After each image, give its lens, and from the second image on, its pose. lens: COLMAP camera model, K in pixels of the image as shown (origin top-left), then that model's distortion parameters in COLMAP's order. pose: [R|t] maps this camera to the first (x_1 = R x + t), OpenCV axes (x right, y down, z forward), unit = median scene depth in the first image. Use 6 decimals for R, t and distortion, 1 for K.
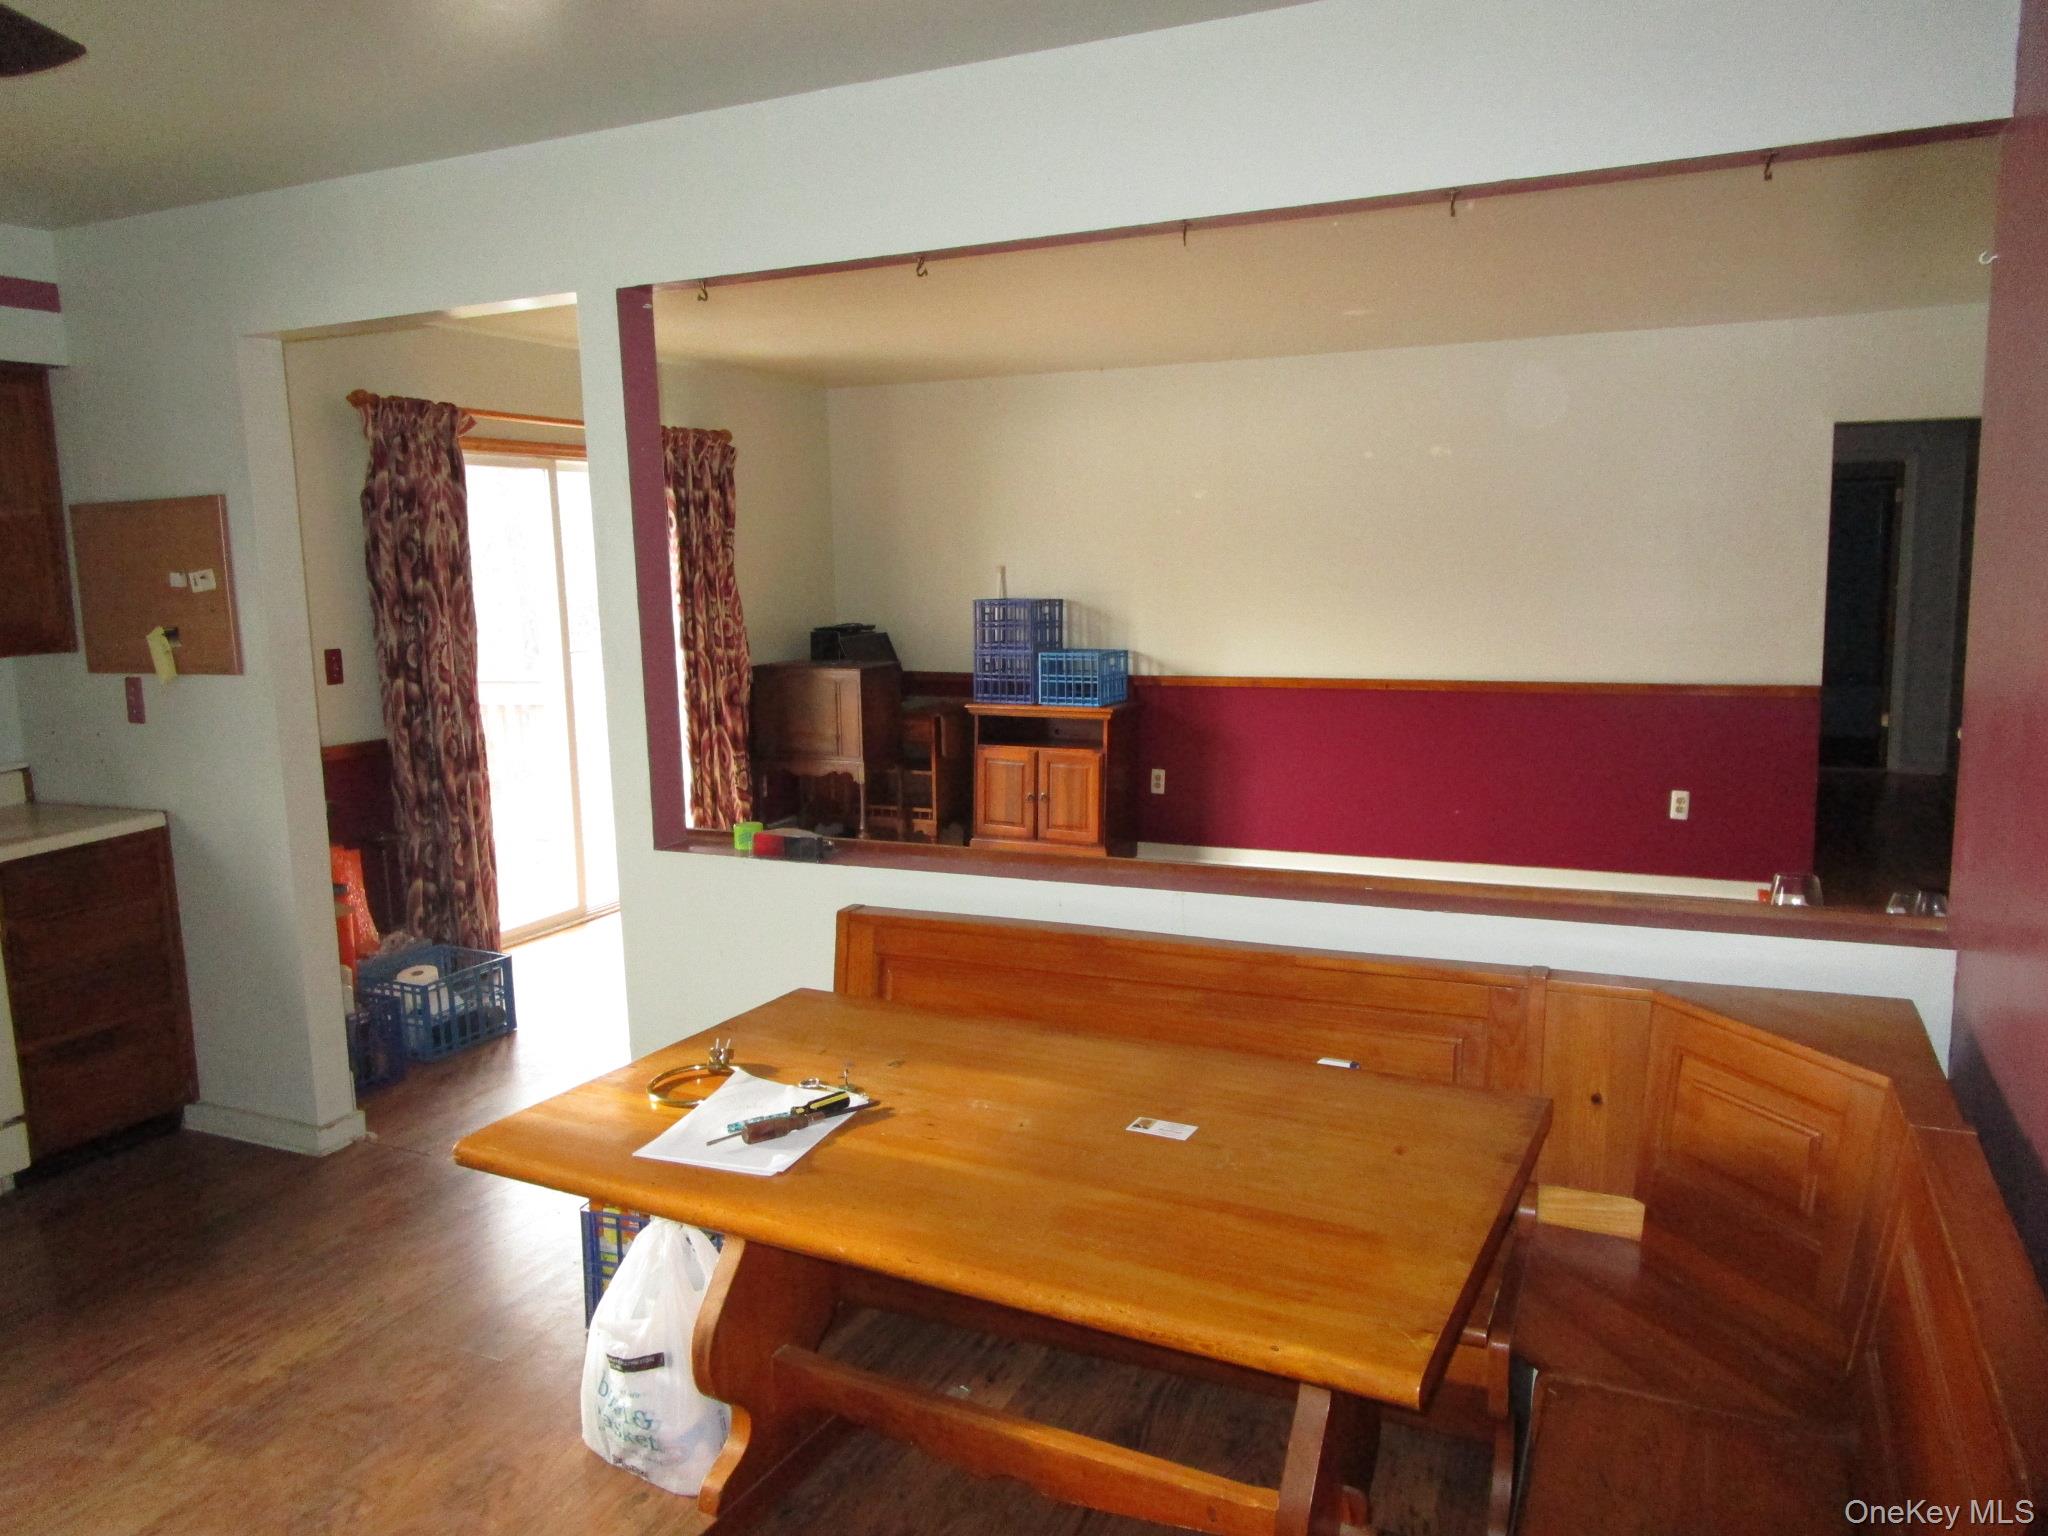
lens RADIAL K [[1473.0, 0, 1024.0], [0, 1473.0, 763.4], [0, 0, 1]] dist [0.008302, 0.000736]
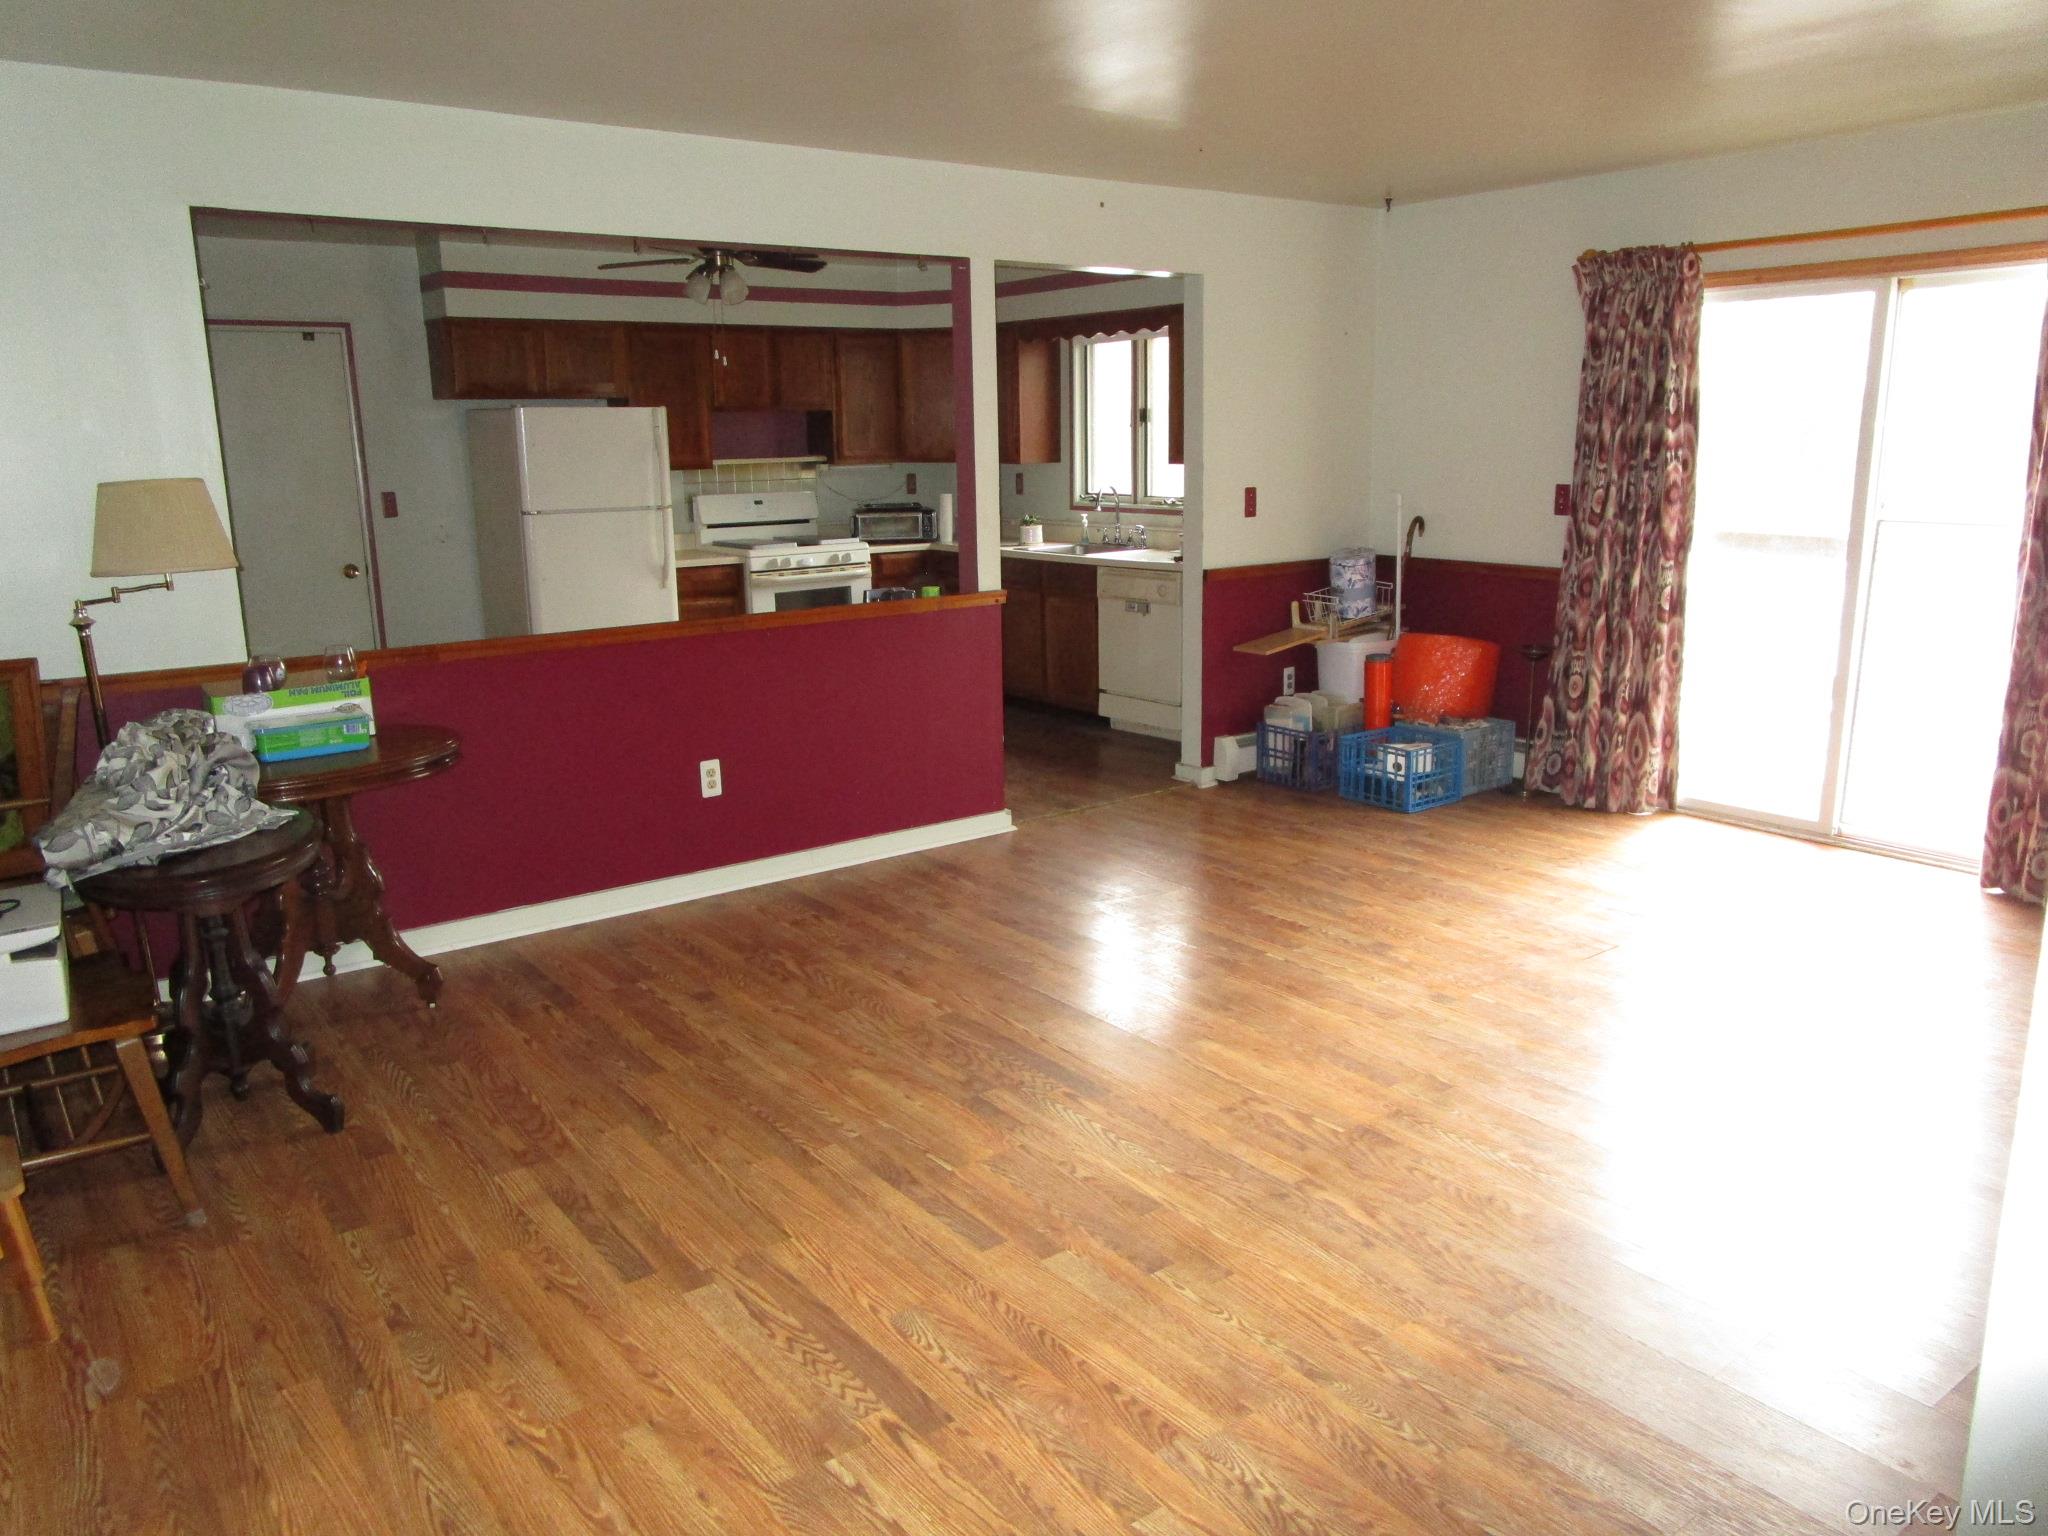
lens RADIAL K [[1473.0, 0, 1024.0], [0, 1473.0, 763.4], [0, 0, 1]] dist [0.008302, 0.000736]
pose [[-0.460439, 0.228221, -0.857853, 0.741142], [-0.099544, 0.947016, 0.305370, -0.174259], [0.882093, 0.225998, -0.413325, 1.106127]]
